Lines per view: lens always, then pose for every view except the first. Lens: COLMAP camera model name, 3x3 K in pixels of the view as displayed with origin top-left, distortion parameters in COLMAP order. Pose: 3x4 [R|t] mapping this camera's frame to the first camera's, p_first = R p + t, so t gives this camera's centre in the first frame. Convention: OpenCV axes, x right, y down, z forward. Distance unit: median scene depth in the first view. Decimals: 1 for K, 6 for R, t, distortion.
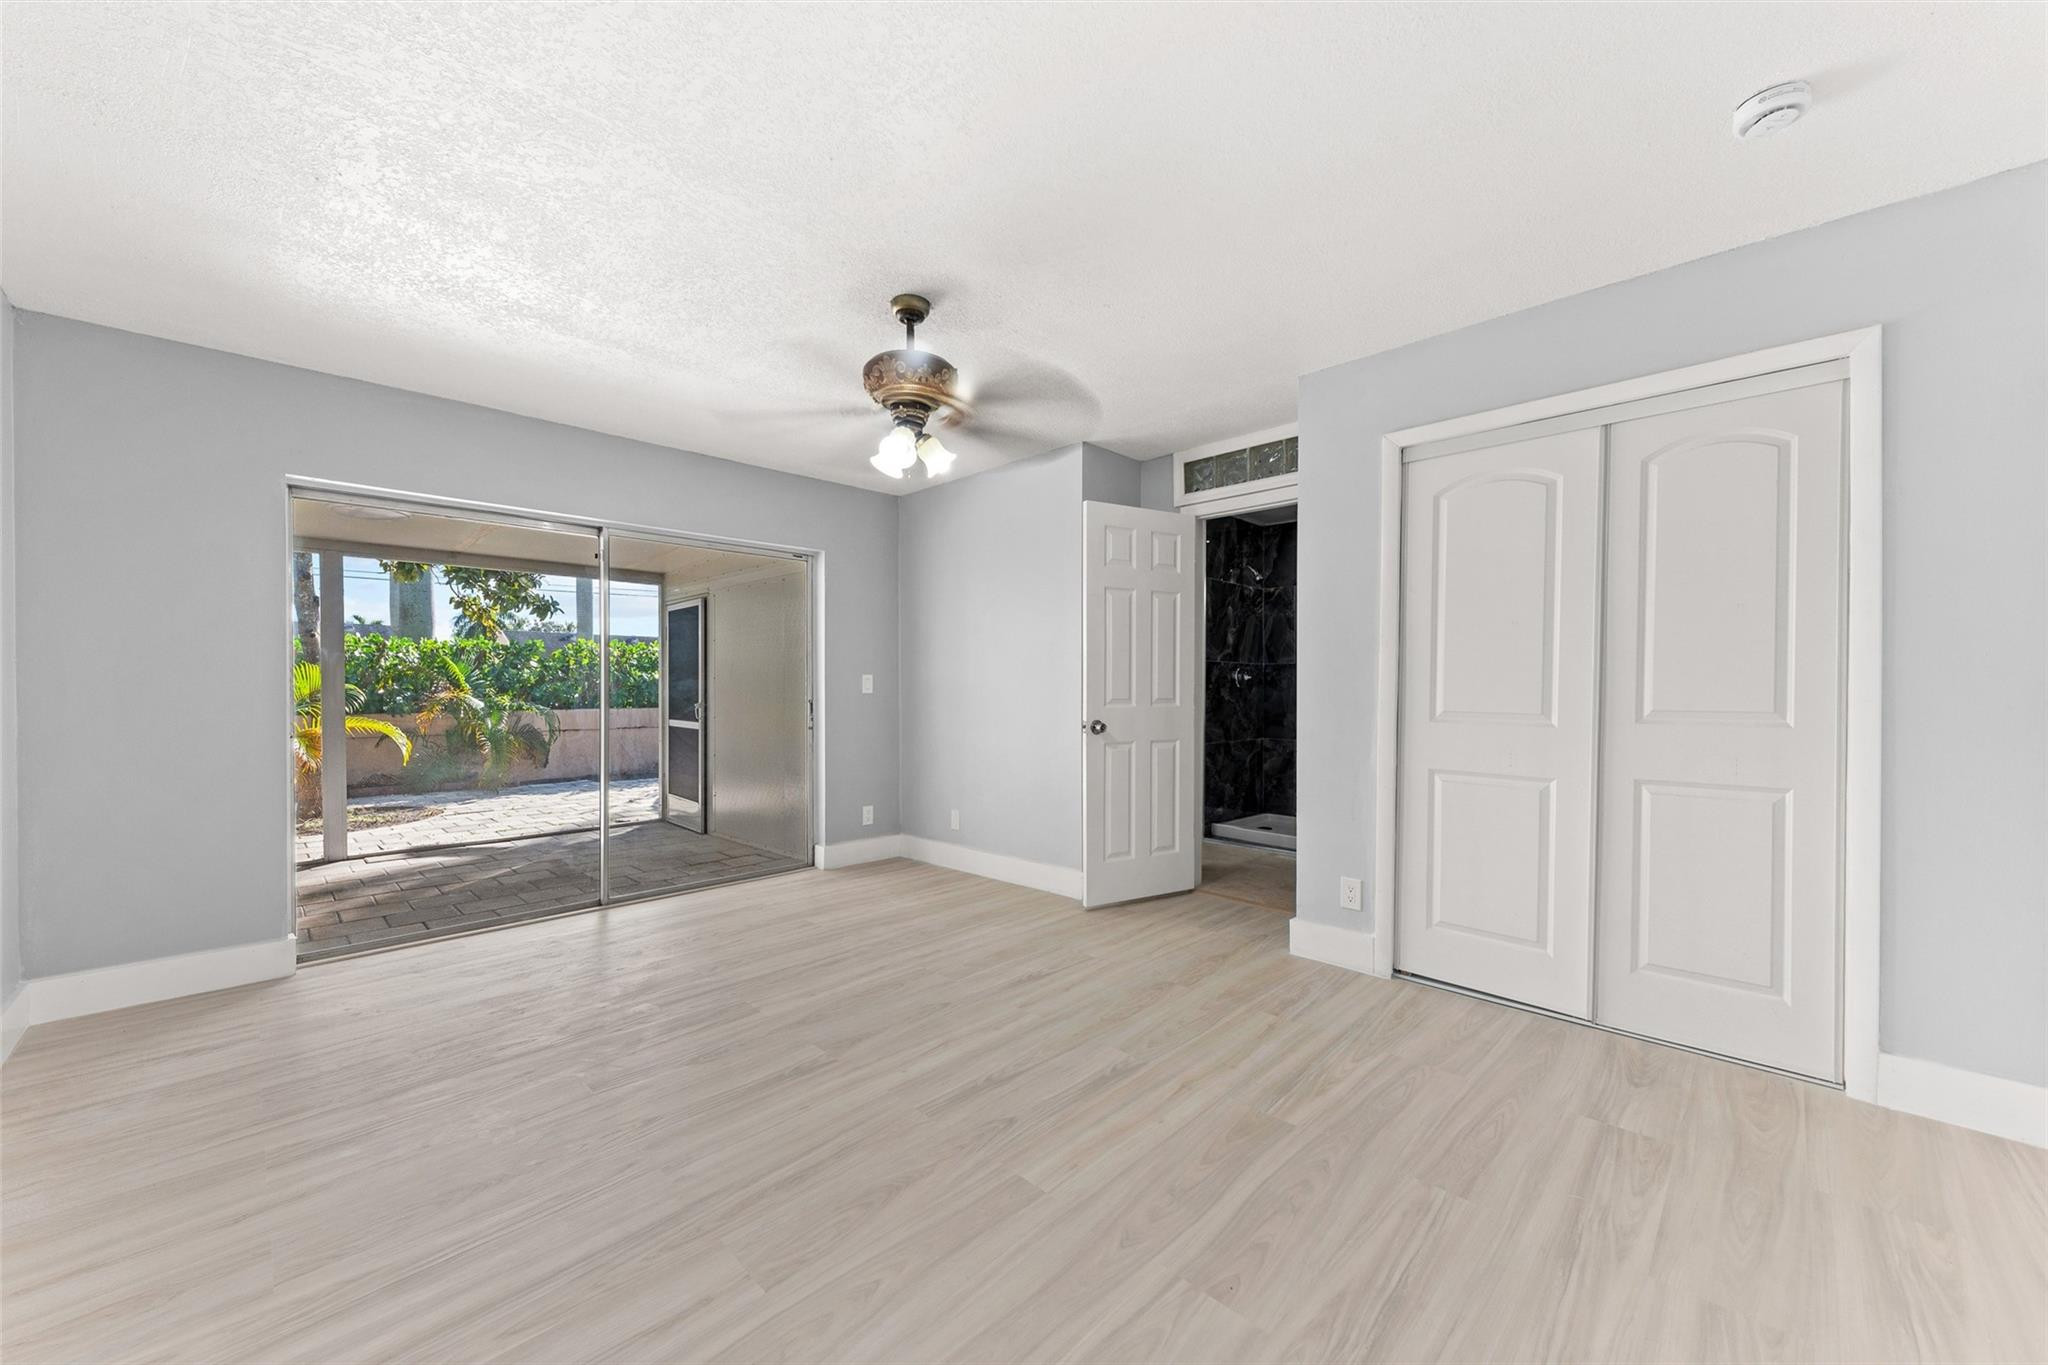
lens RADIAL K [[789.1, 0, 1024.0], [0, 789.1, 682.5], [0, 0, 1]] dist [0.014870, -0.006272]
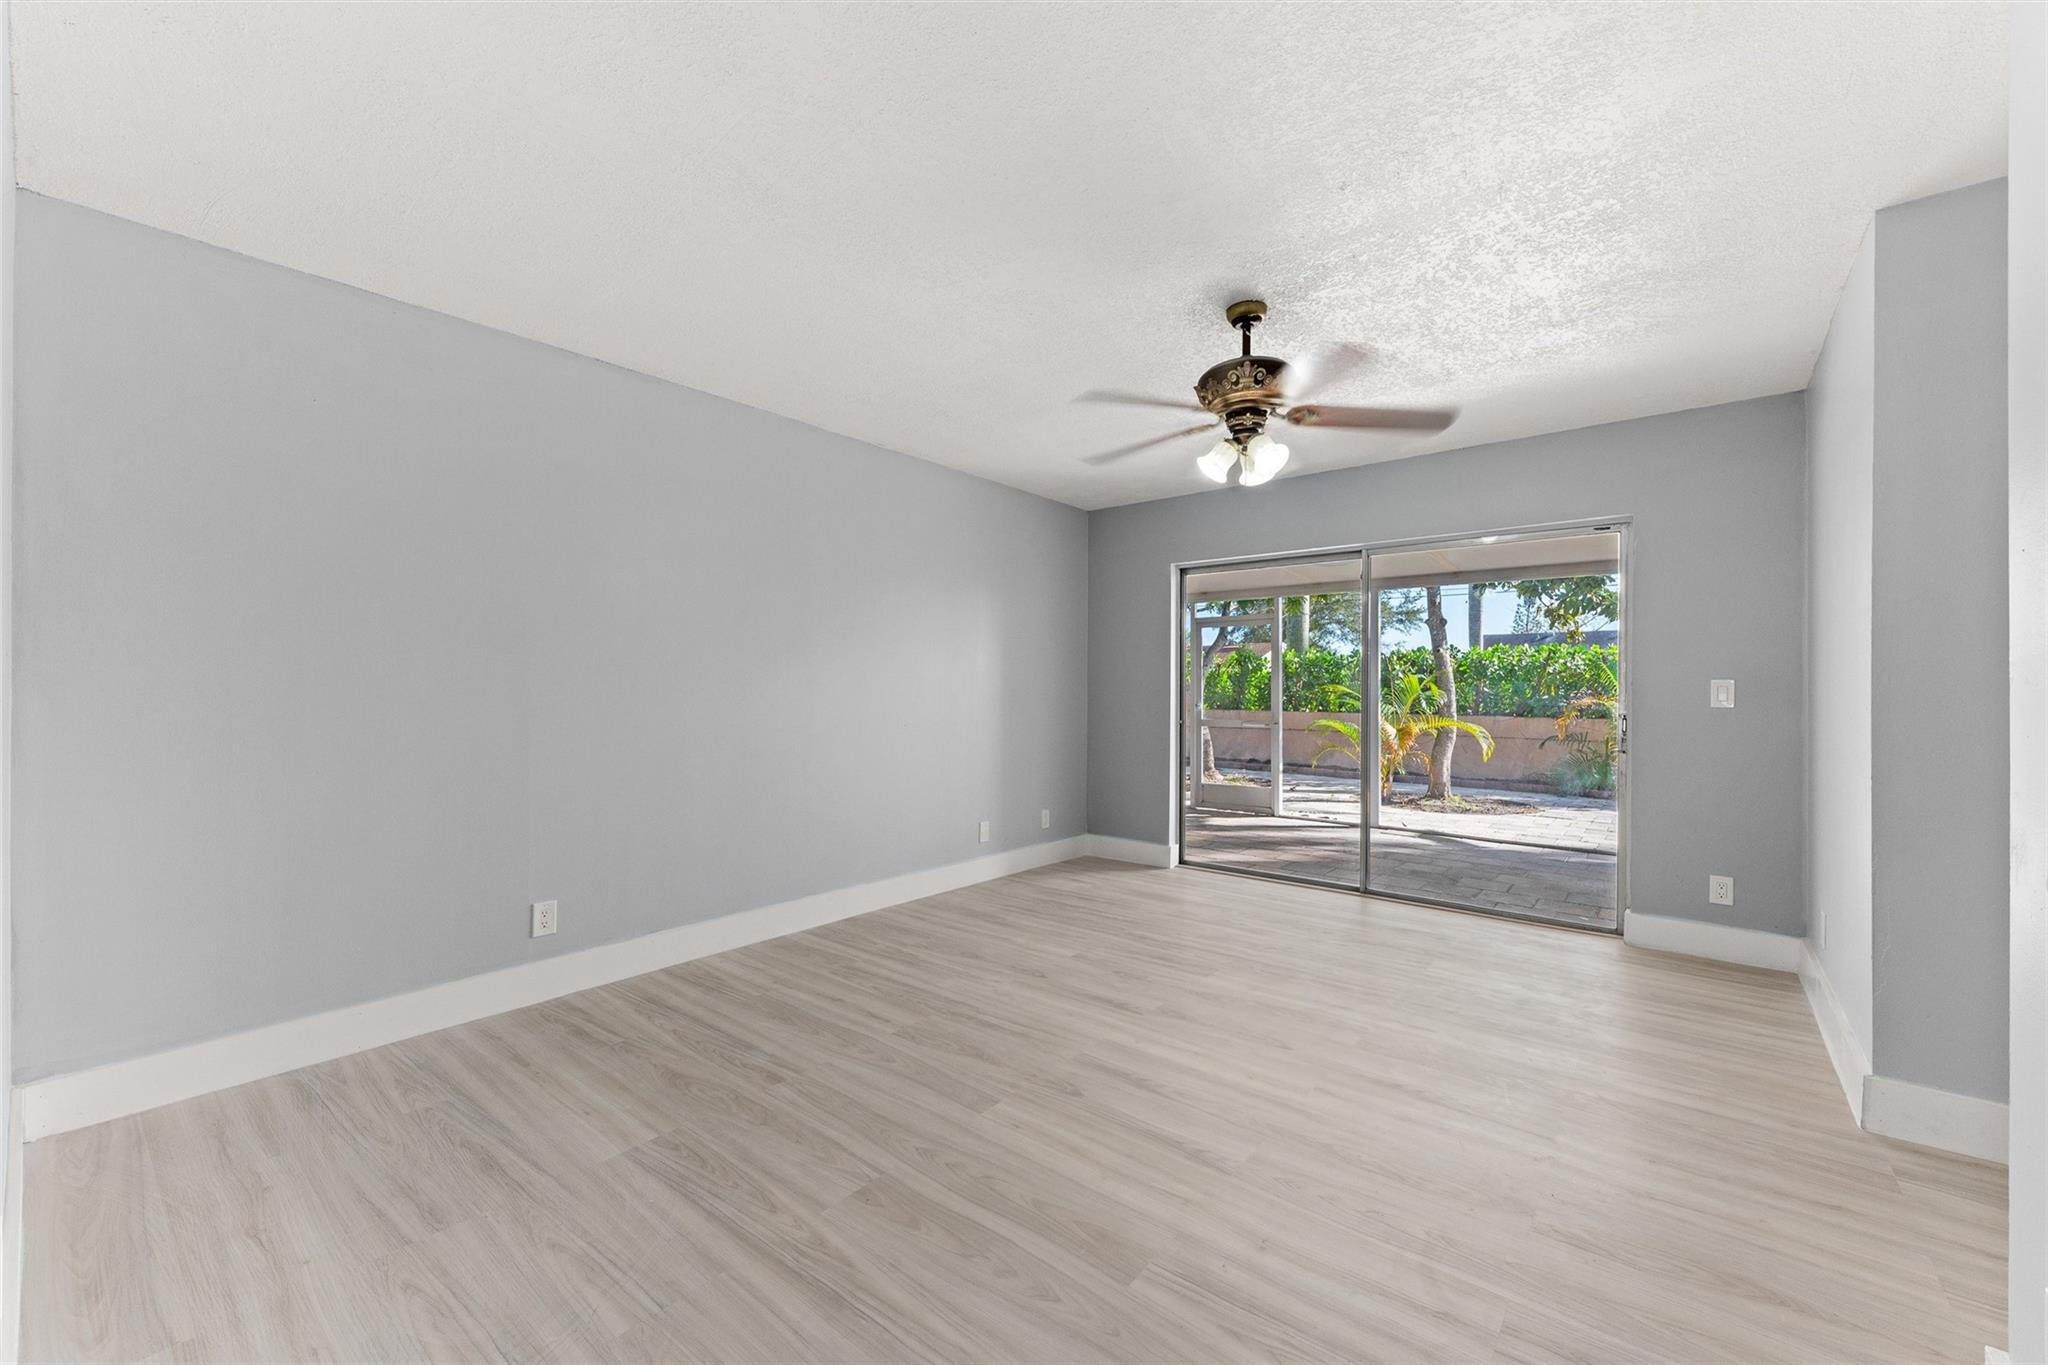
lens RADIAL K [[865.8, 0, 1024.0], [0, 865.8, 682.5], [0, 0, 1]] dist [-0.032694, 0.000054]
pose [[0.039646, 0.000360, -0.999214, 0.519540], [-0.011055, 0.999939, -0.000078, -0.001584], [0.999153, 0.011050, 0.039647, 0.397719]]
